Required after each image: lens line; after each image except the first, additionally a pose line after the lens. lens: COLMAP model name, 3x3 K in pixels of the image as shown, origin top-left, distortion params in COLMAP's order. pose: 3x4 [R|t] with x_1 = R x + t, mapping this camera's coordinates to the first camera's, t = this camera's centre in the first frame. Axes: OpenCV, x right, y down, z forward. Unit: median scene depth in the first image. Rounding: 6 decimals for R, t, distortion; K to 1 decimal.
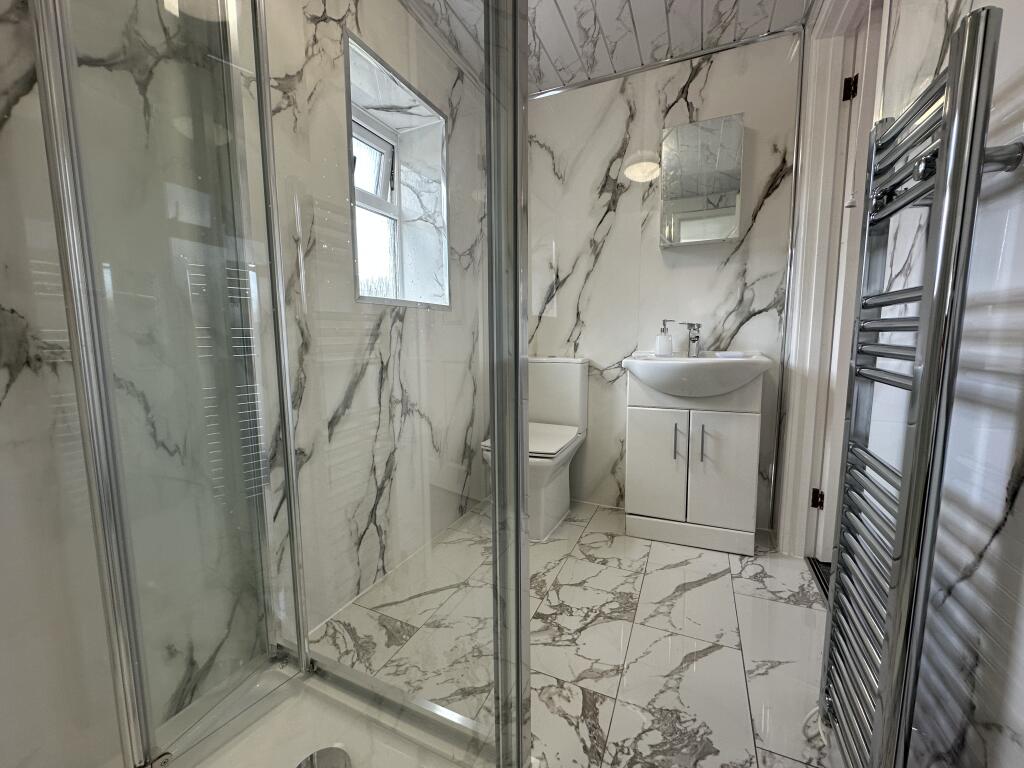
lens RADIAL K [[403.4, 0, 512.0], [0, 403.4, 384.0], [0, 0, 1]] dist [-0.000036, 0.000117]
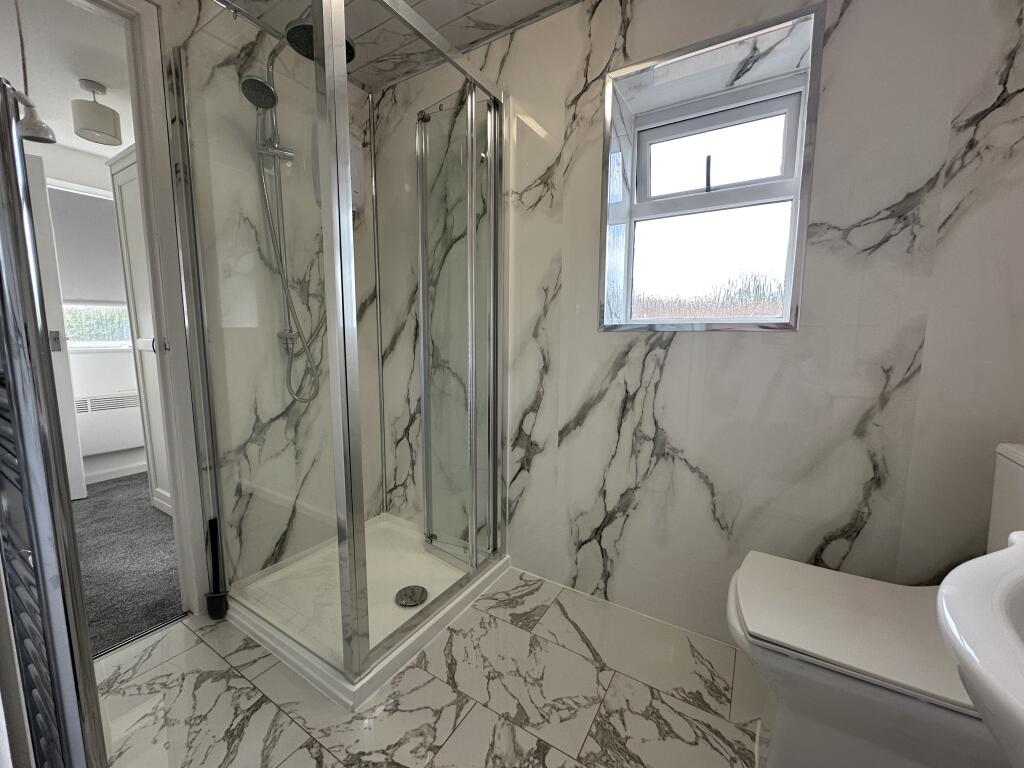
lens RADIAL K [[403.4, 0, 512.0], [0, 403.4, 384.0], [0, 0, 1]] dist [-0.000036, 0.000117]
pose [[-0.118432, 0.131417, -0.984227, 0.655980], [-0.118487, 0.982251, 0.145411, -0.180061], [0.985868, 0.133839, -0.100759, 0.833589]]
